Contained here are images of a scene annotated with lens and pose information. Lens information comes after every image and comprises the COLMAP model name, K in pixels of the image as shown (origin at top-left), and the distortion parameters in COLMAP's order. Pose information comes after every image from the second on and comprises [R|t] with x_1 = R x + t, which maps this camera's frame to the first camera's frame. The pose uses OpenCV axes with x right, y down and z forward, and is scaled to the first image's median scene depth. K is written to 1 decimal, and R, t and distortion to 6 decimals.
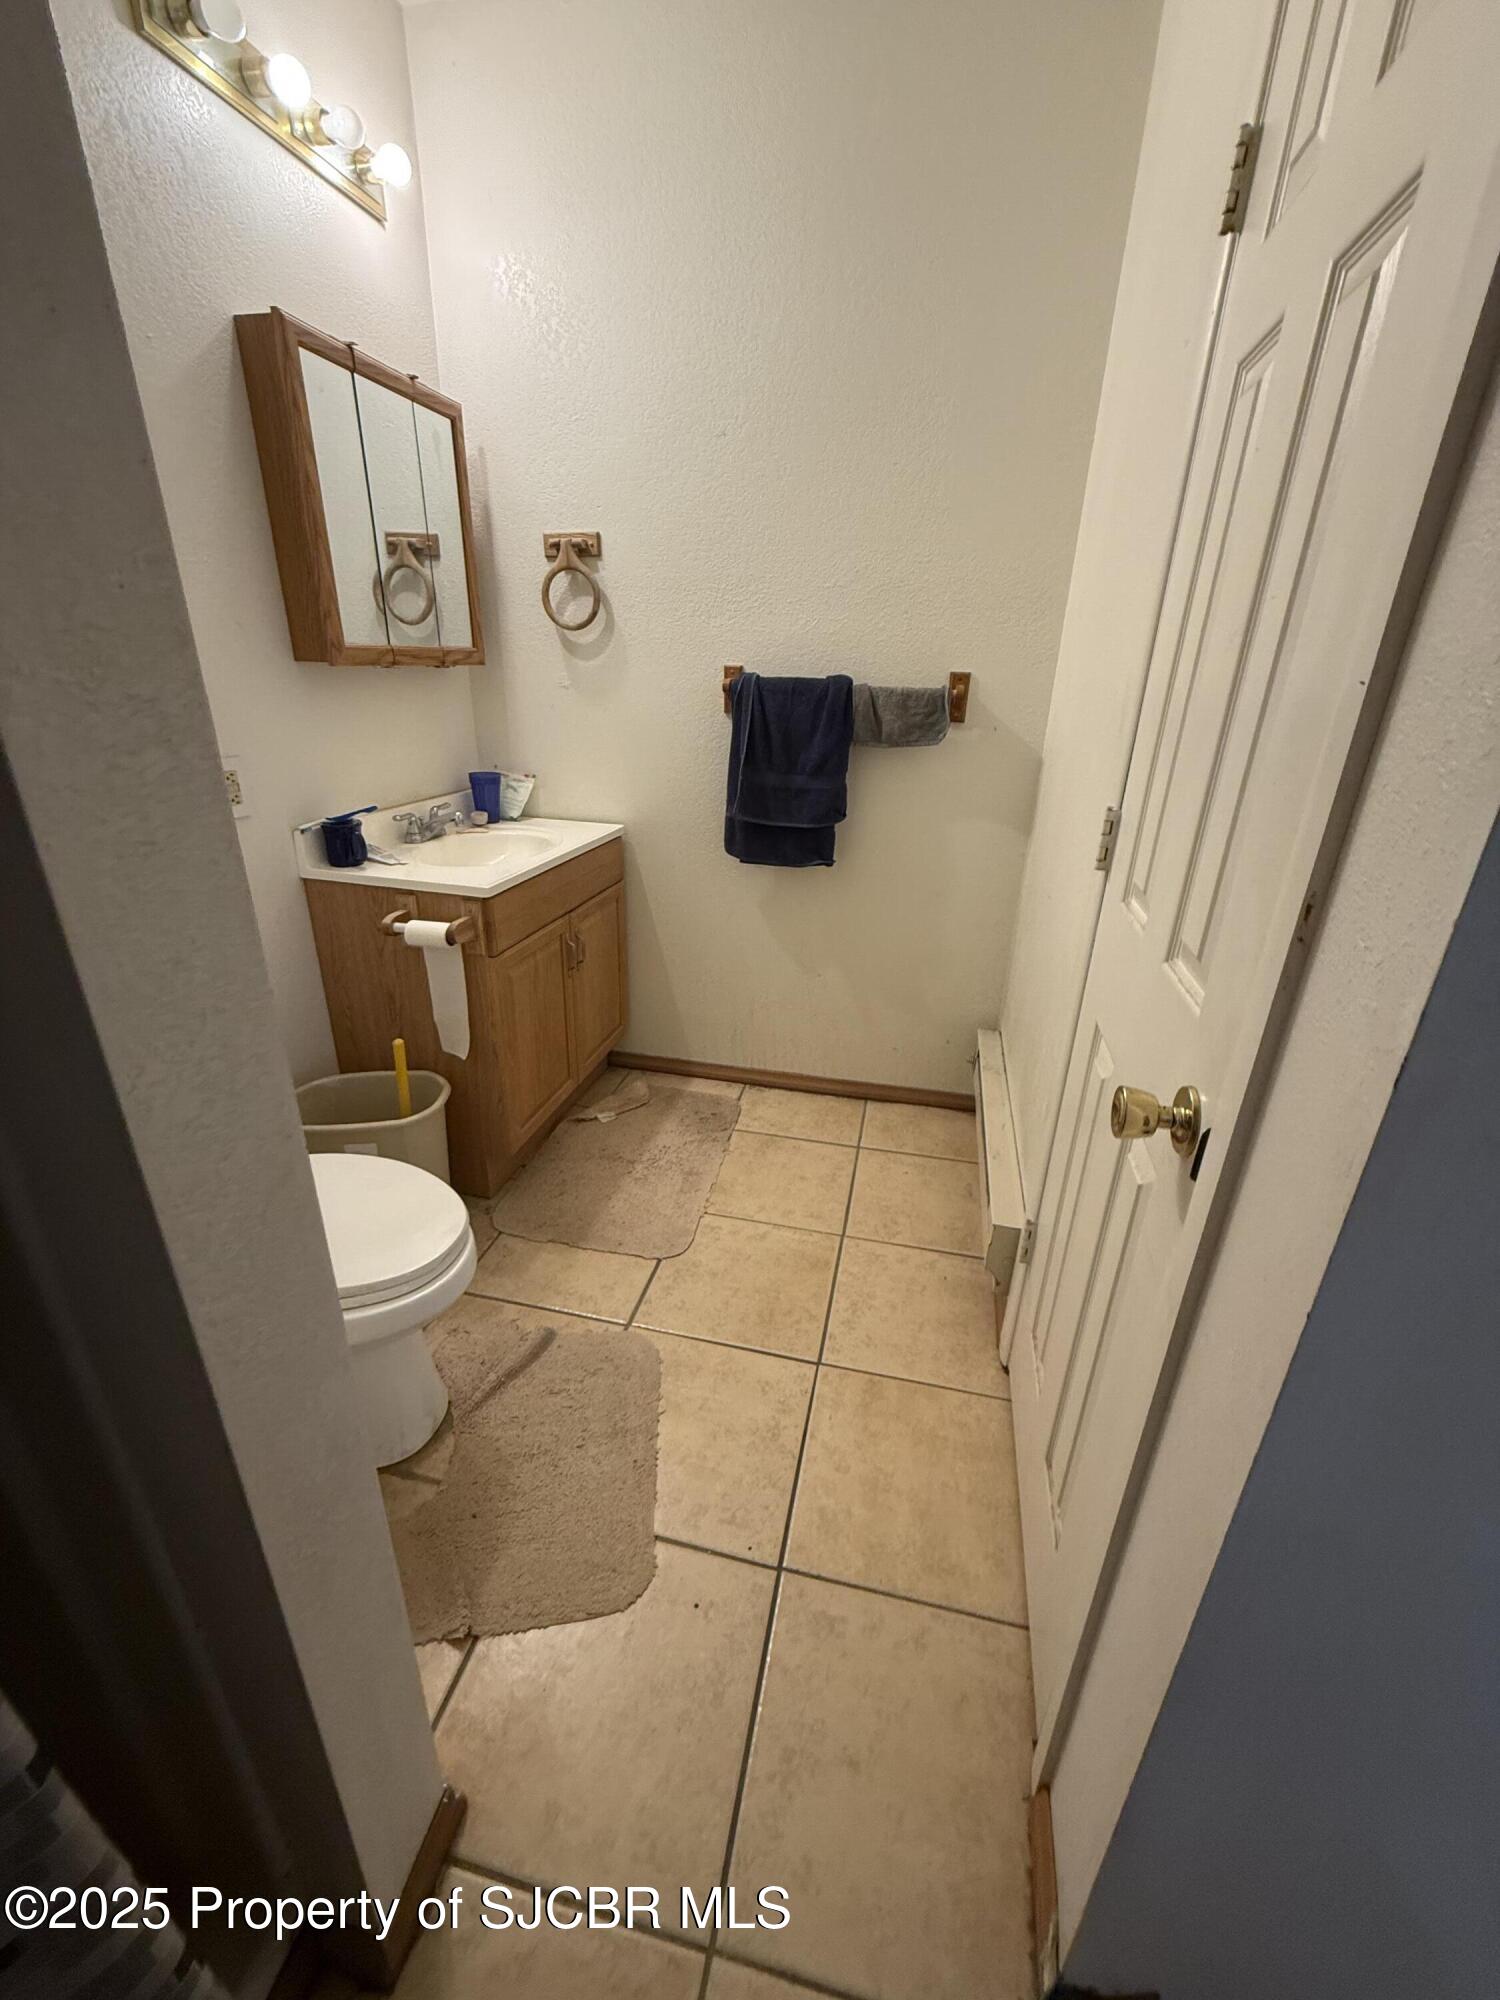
lens RADIAL K [[801.1, 0, 749.1], [0, 801.1, 991.1], [0, 0, 1]] dist [0.002287, -0.000240]
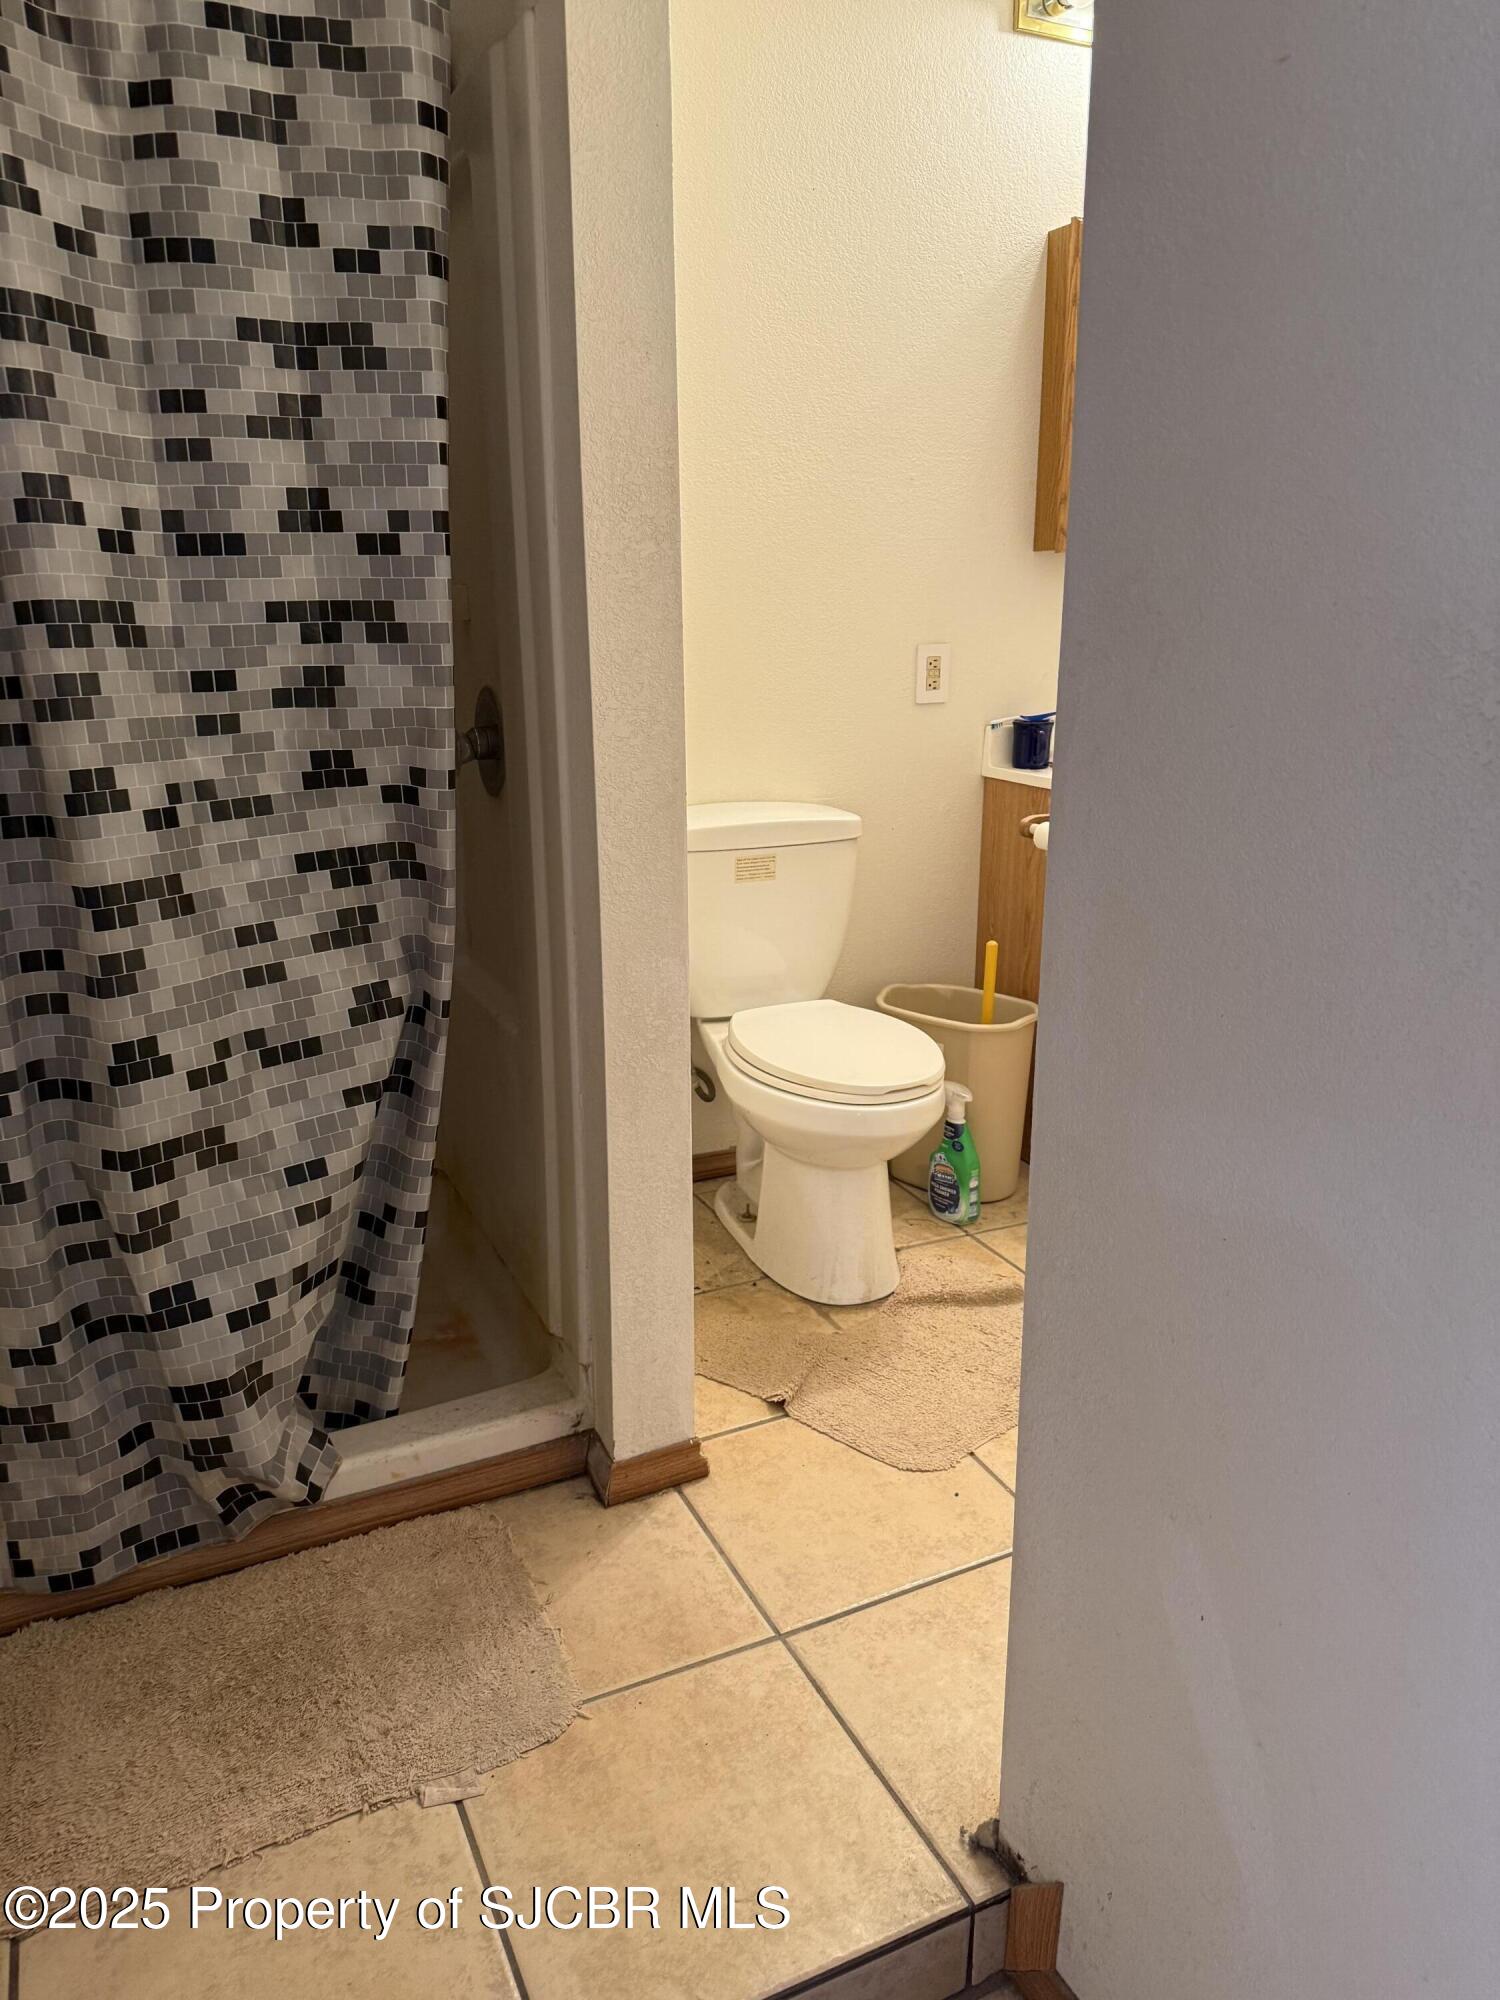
lens RADIAL K [[1407.8, 0, 759.1], [0, 1407.8, 1001.0], [0, 0, 1]] dist [0.012318, 0.001371]
pose [[0.621677, 0.191375, -0.759535, 0.640371], [-0.286164, 0.958154, 0.007195, 0.191549], [0.729128, 0.212878, 0.650427, -0.236933]]
